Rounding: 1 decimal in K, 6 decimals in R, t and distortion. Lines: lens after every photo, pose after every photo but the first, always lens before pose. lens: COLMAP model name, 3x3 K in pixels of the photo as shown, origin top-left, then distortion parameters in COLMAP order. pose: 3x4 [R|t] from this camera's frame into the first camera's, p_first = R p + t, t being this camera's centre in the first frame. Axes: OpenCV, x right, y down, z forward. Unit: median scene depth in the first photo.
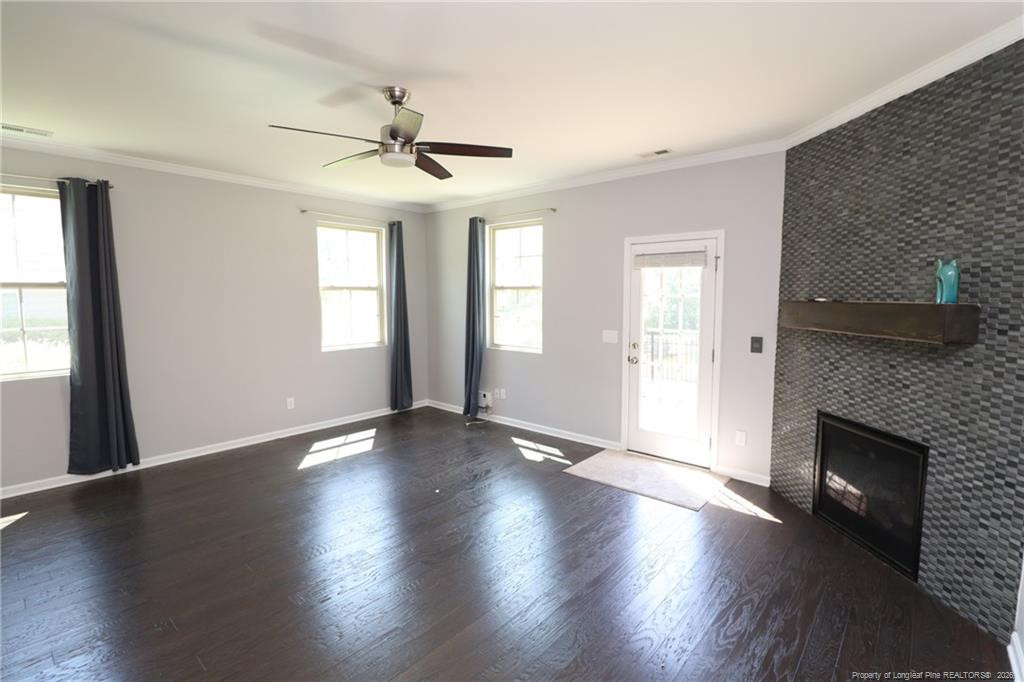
lens RADIAL K [[473.5, 0, 527.4], [0, 473.5, 334.2], [0, 0, 1]] dist [0.002539, -0.015106]
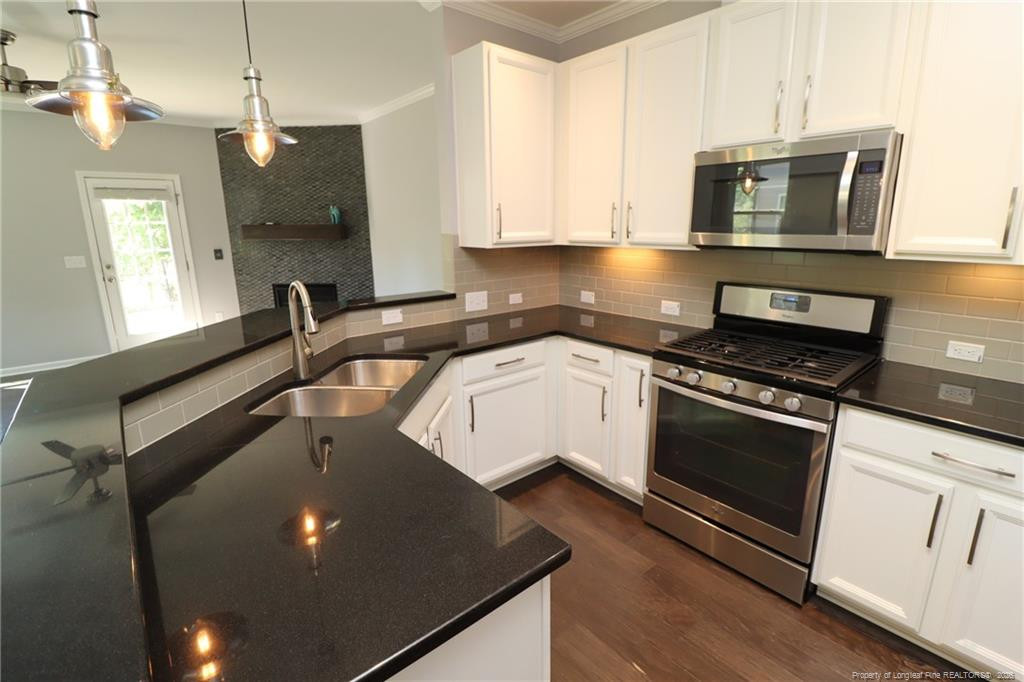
lens RADIAL K [[473.5, 0, 527.4], [0, 473.5, 334.2], [0, 0, 1]] dist [0.002539, -0.015106]
pose [[0.152412, -0.227012, 0.961892, -0.781287], [0.089706, 0.972423, 0.215283, 0.029141], [-0.984237, 0.053476, 0.168574, -0.210066]]
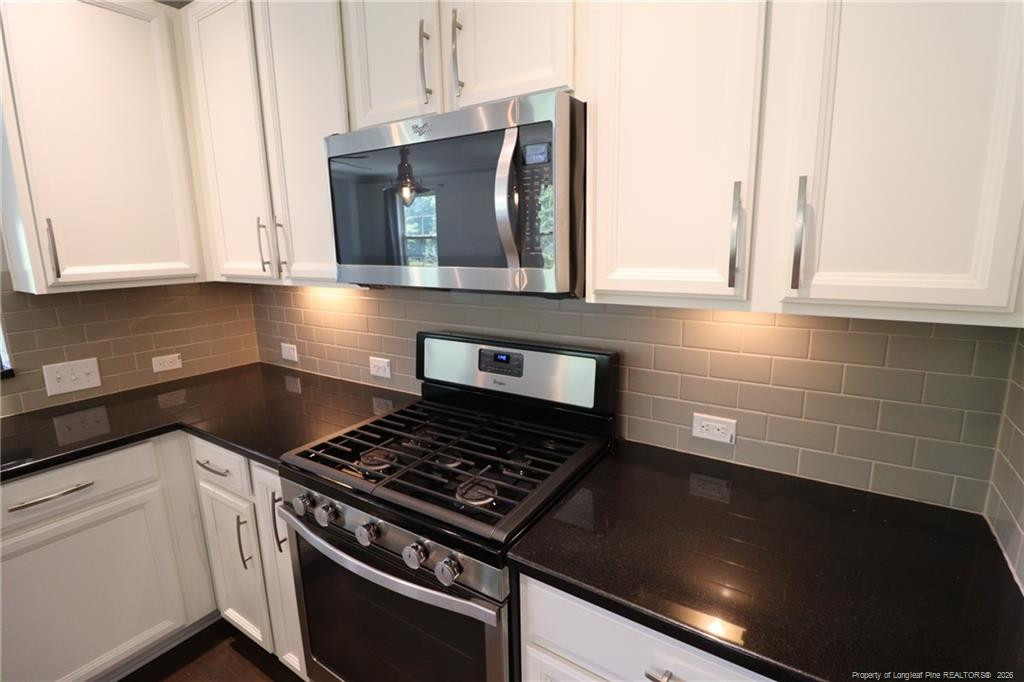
lens RADIAL K [[473.5, 0, 527.4], [0, 473.5, 334.2], [0, 0, 1]] dist [0.002539, -0.015106]
pose [[-0.139631, -0.185763, 0.972623, -0.582930], [0.097584, 0.974883, 0.200203, 0.042655], [-0.985383, 0.122867, -0.117997, -0.379898]]
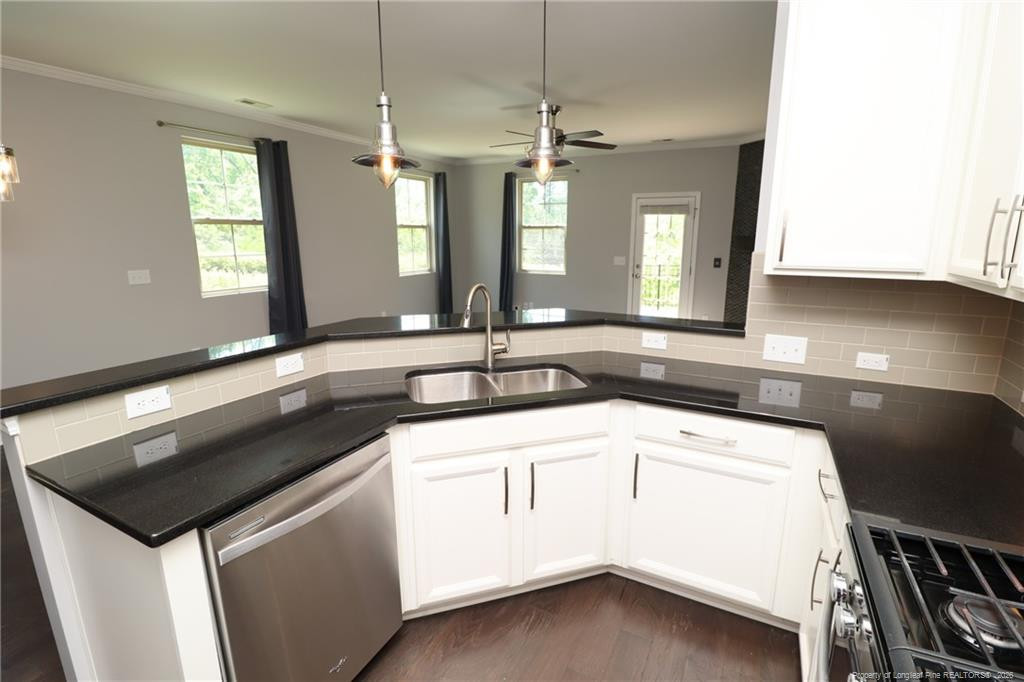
lens RADIAL K [[473.5, 0, 527.4], [0, 473.5, 334.2], [0, 0, 1]] dist [0.002539, -0.015106]
pose [[0.971720, -0.044494, 0.231906, -0.489486], [0.015592, 0.992034, 0.125001, 0.045058], [-0.235620, -0.117850, 0.964673, -0.421582]]
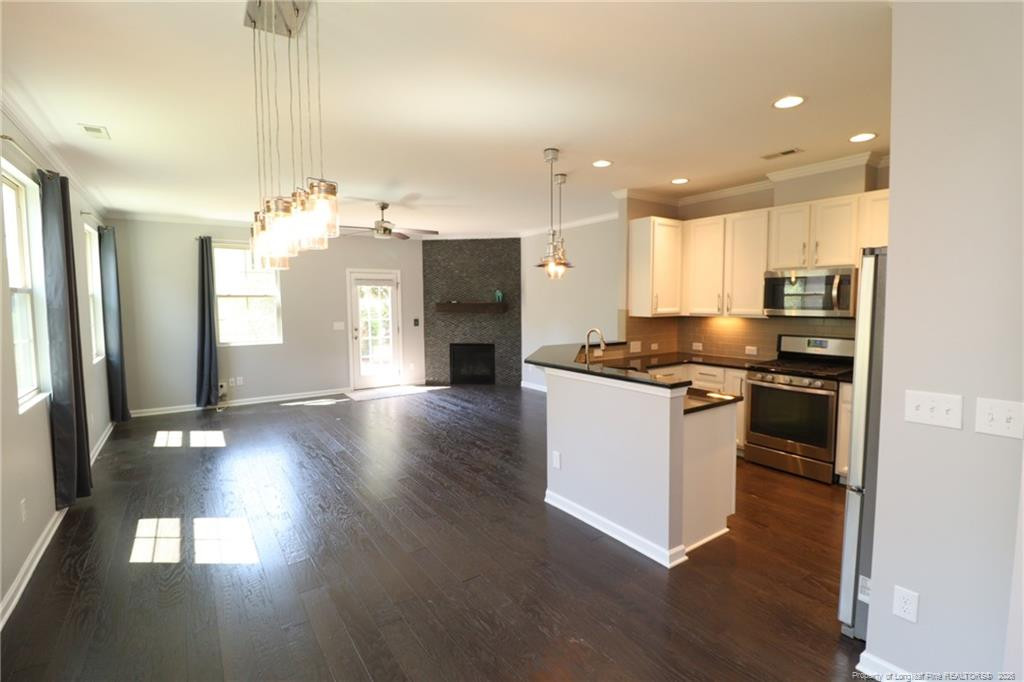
lens RADIAL K [[473.5, 0, 527.4], [0, 473.5, 334.2], [0, 0, 1]] dist [0.002539, -0.015106]
pose [[0.244974, -0.070669, 0.966951, -1.350844], [0.085953, 0.994996, 0.050943, 0.006659], [-0.965712, 0.070632, 0.249822, -0.063489]]
